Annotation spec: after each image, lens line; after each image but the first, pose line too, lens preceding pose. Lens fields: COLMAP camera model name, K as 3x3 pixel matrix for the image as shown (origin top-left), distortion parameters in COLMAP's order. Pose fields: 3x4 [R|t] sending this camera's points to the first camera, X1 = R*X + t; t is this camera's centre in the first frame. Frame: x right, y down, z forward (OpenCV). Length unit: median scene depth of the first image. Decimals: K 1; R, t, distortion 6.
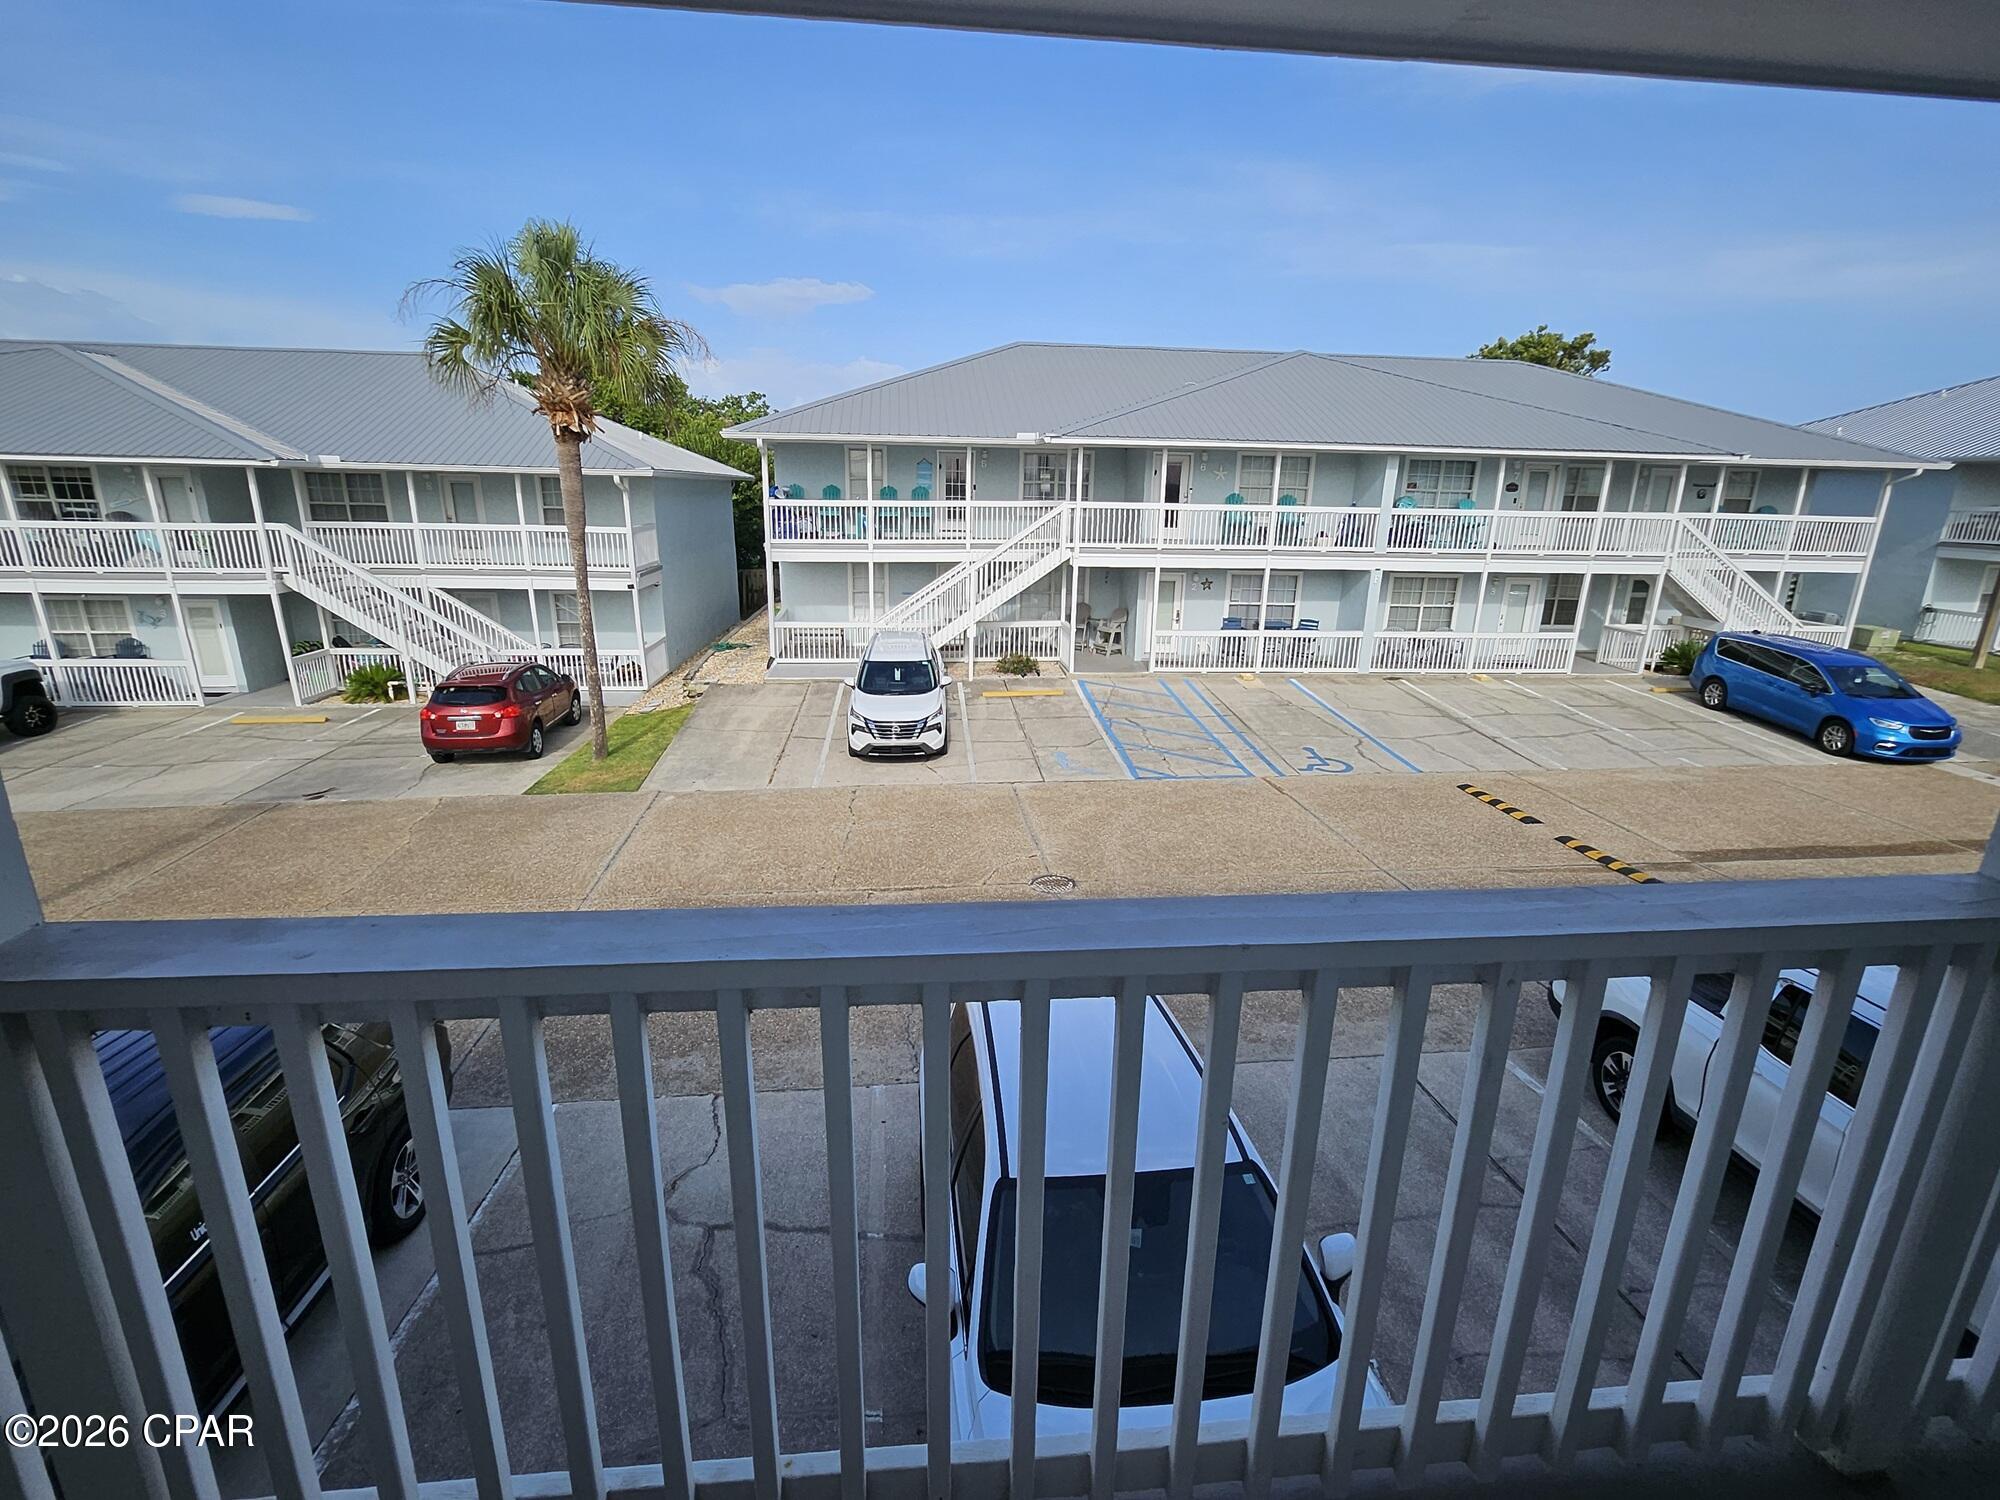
lens RADIAL K [[938.1, 0, 1001.0], [0, 938.1, 768.3], [0, 0, 1]] dist [0.002445, 0.000529]
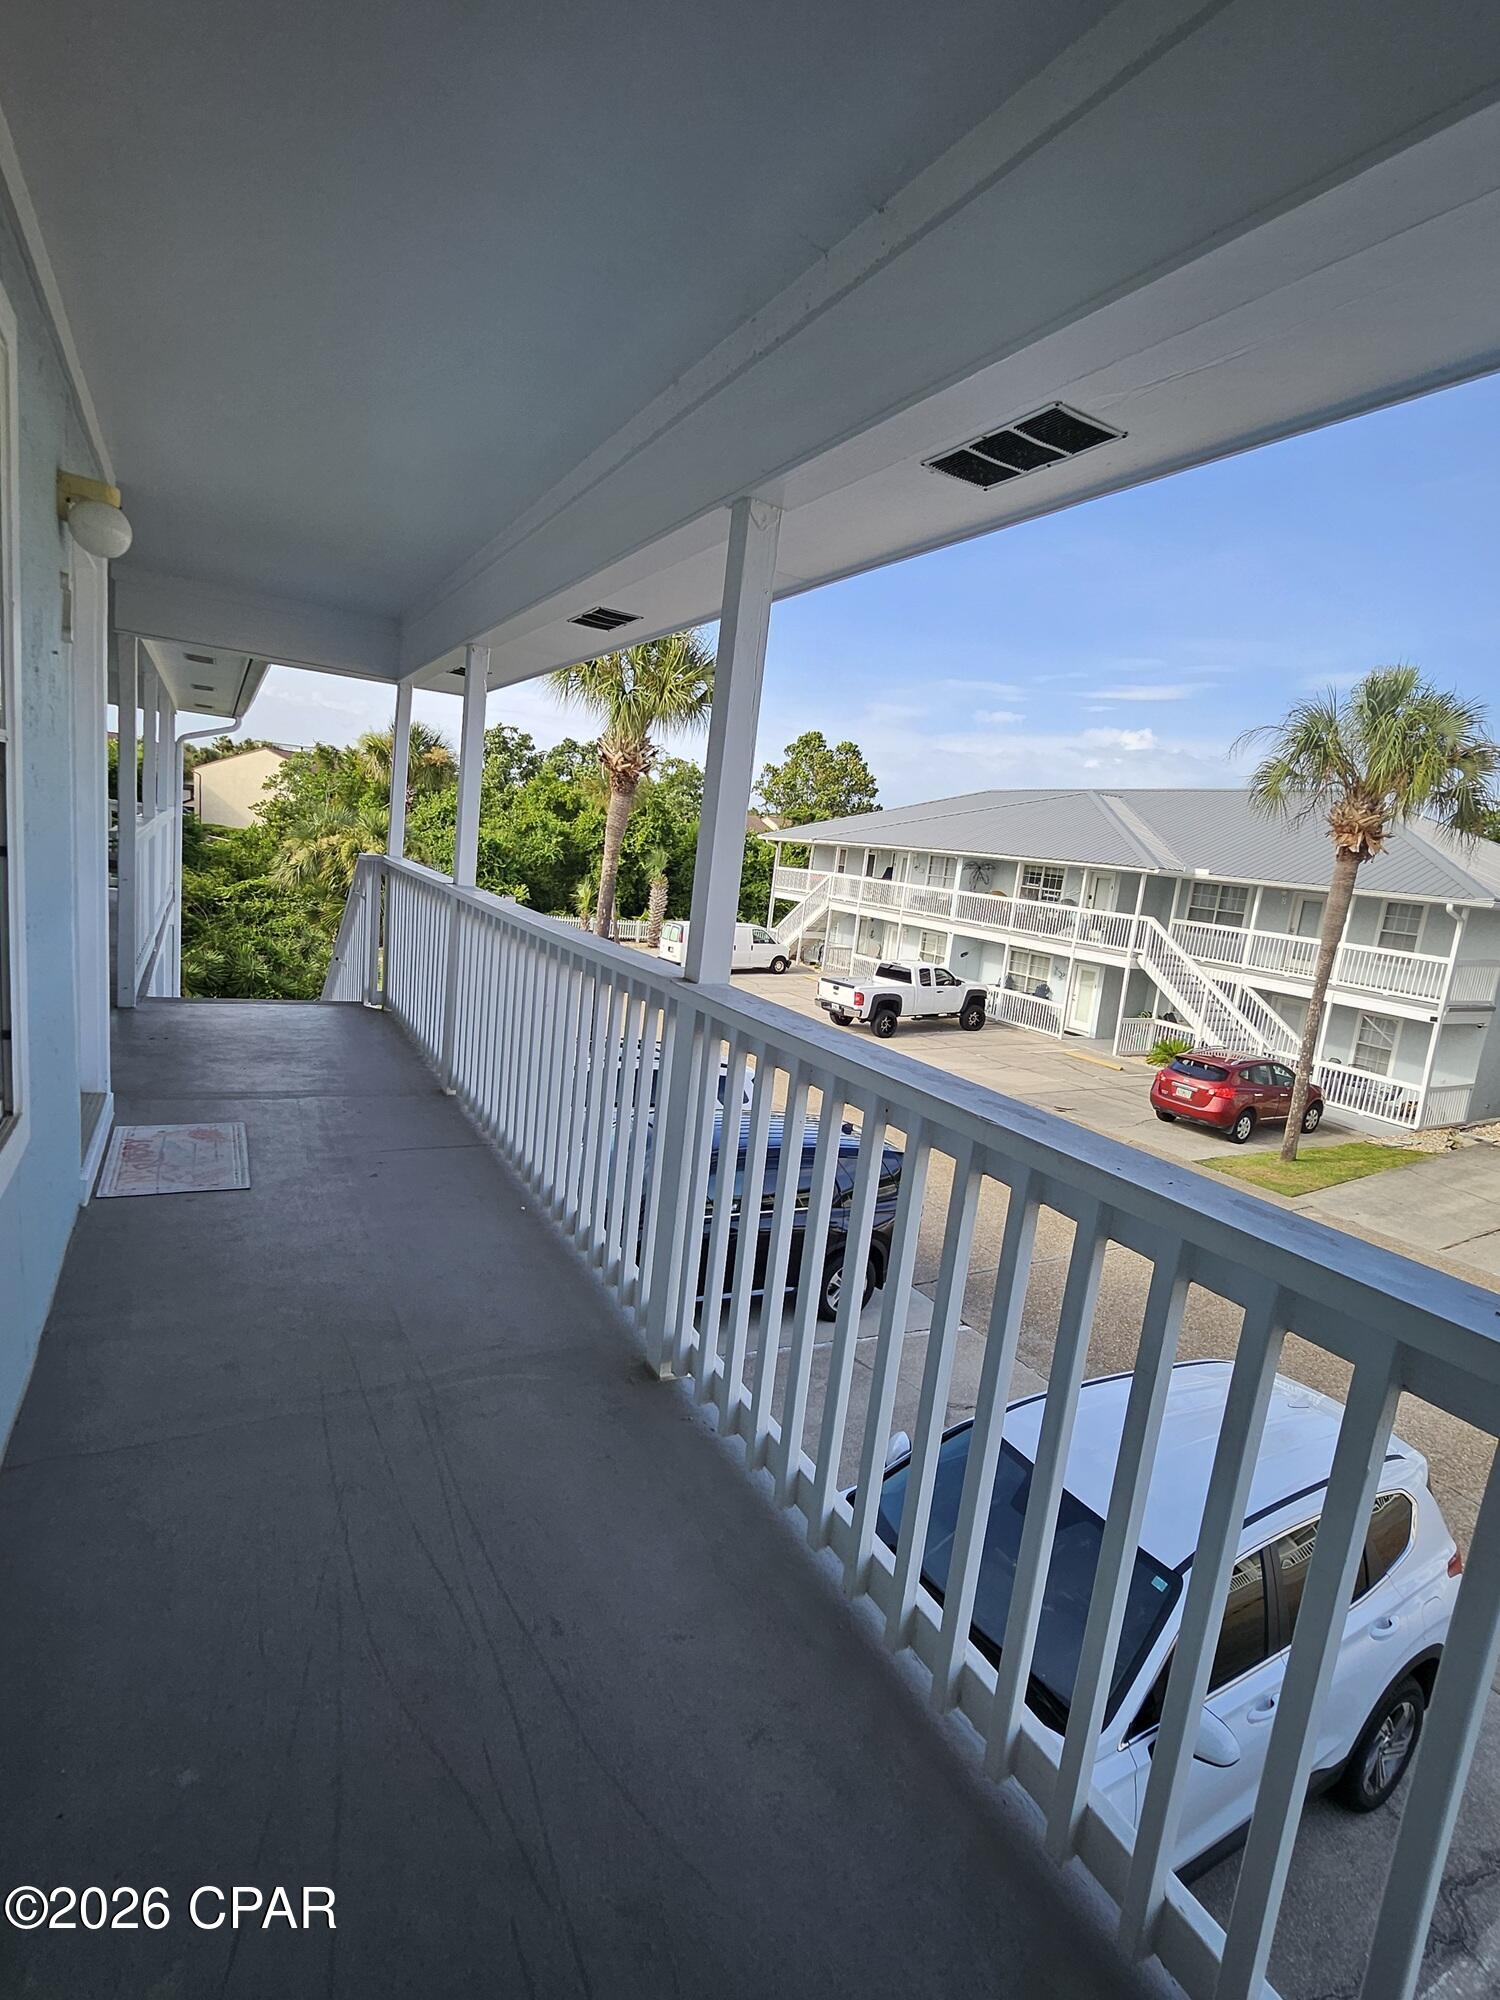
lens RADIAL K [[938.1, 0, 750.0], [0, 938.1, 1000.0], [0, 0, 1]] dist [0.002445, 0.000529]
pose [[0.398086, 0.176396, -0.900229, 0.179412], [-0.355557, 0.934297, 0.025842, 0.005266], [0.845640, 0.309795, 0.434650, 0.020878]]
